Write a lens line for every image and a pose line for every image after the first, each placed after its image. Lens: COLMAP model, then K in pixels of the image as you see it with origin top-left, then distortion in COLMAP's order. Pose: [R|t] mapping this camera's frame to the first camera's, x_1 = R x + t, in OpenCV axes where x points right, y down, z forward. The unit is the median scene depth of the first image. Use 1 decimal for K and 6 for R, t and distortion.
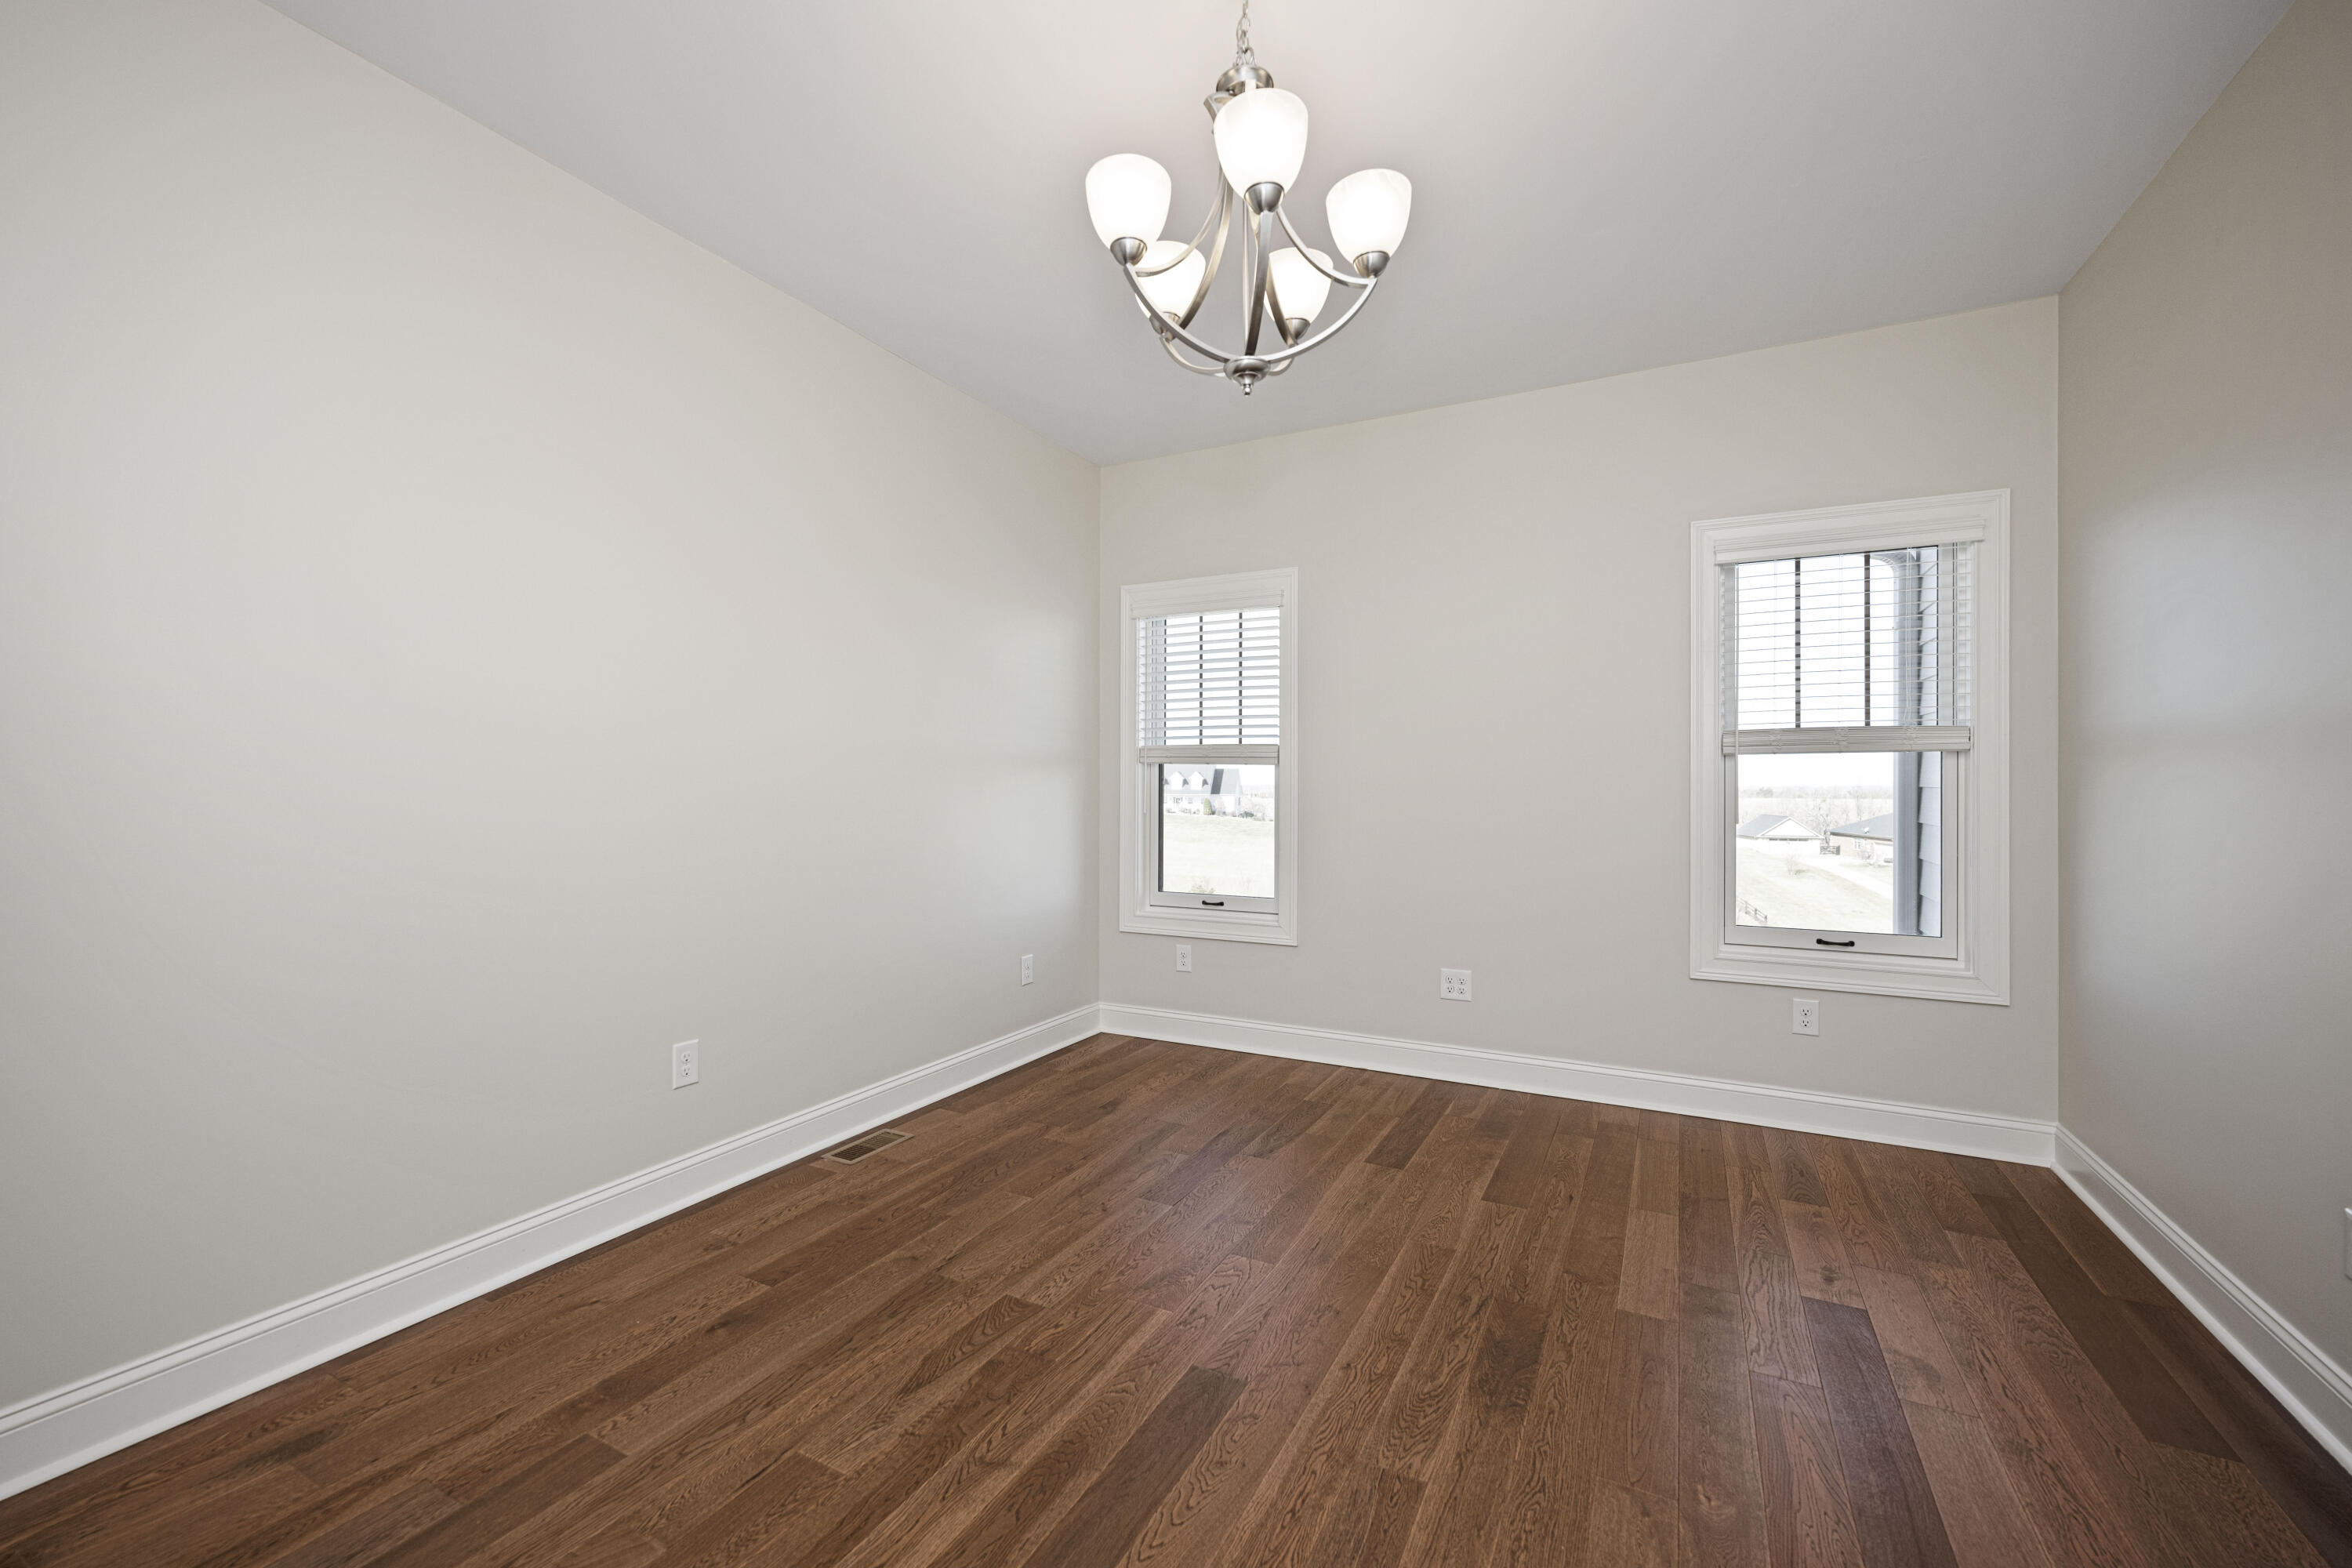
lens RADIAL K [[959.4, 0, 1176.0], [0, 959.4, 784.0], [0, 0, 1]] dist [0.000159, 0.000012]
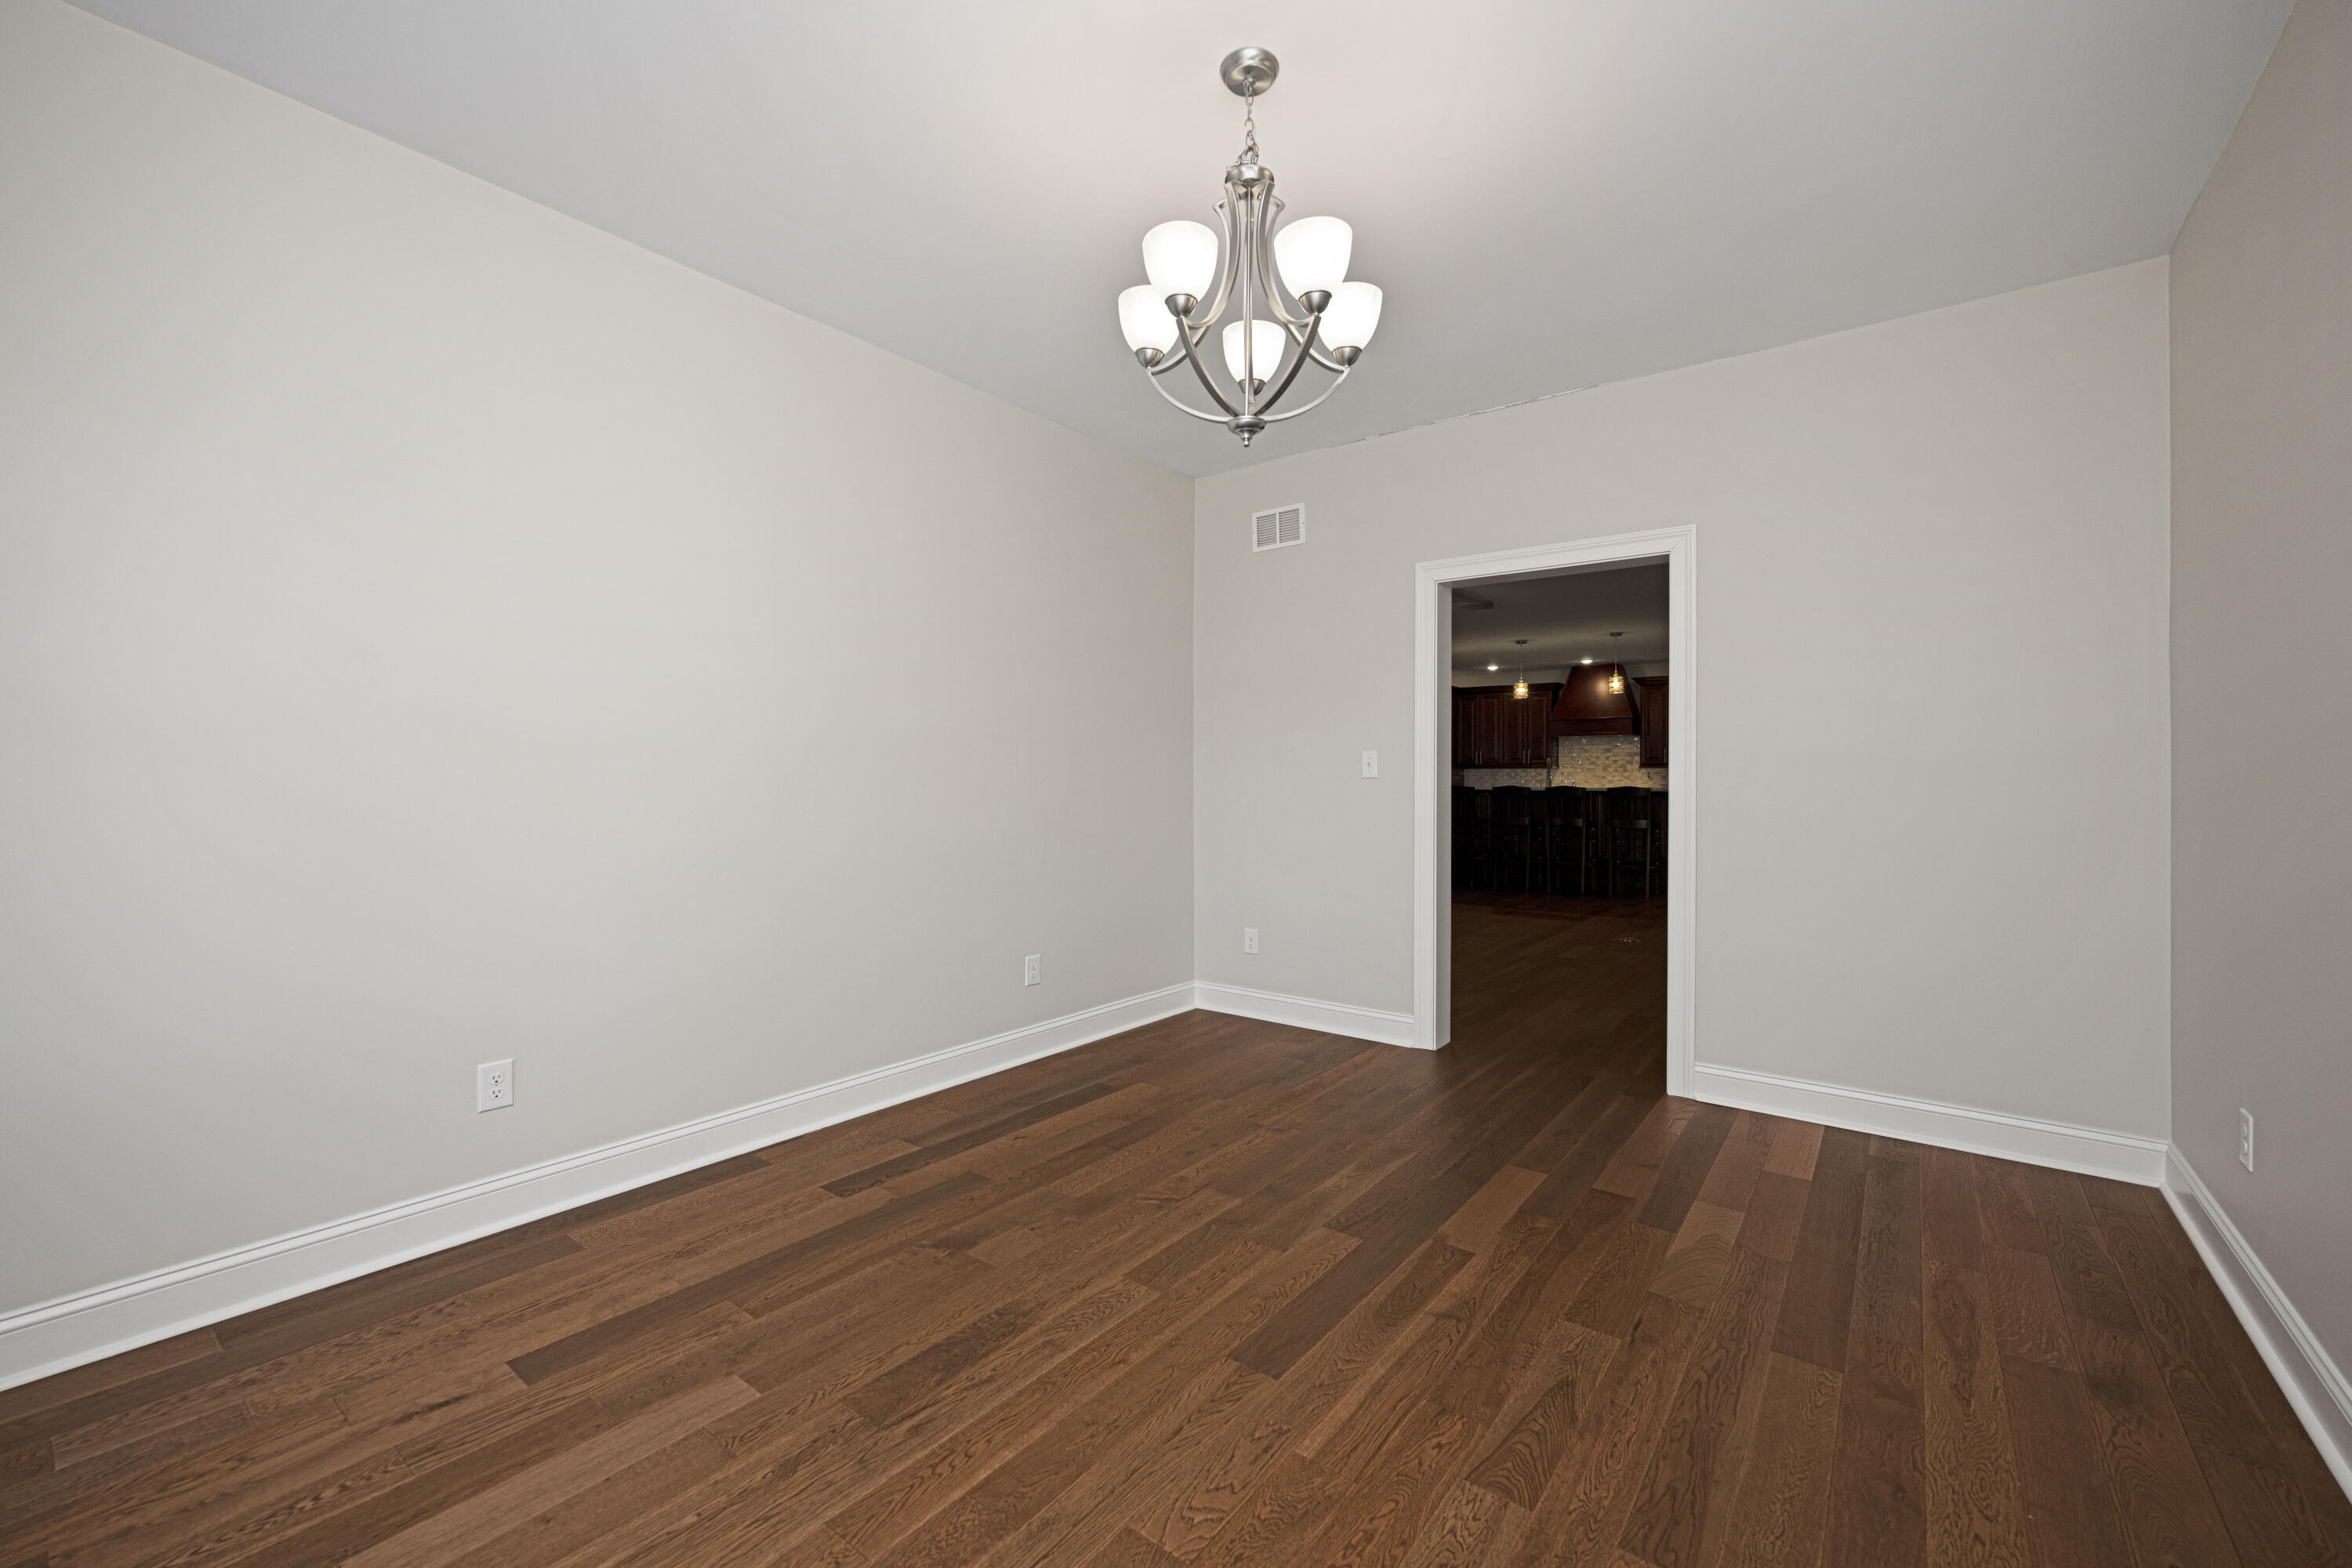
lens RADIAL K [[914.4, 0, 1181.8], [0, 914.4, 769.9], [0, 0, 1]] dist [-0.000572, -0.000045]
pose [[-0.984573, -0.007389, 0.174819, -0.043842], [-0.008976, 0.999925, -0.008289, 0.002448], [-0.174745, -0.009730, -0.984566, 1.932577]]
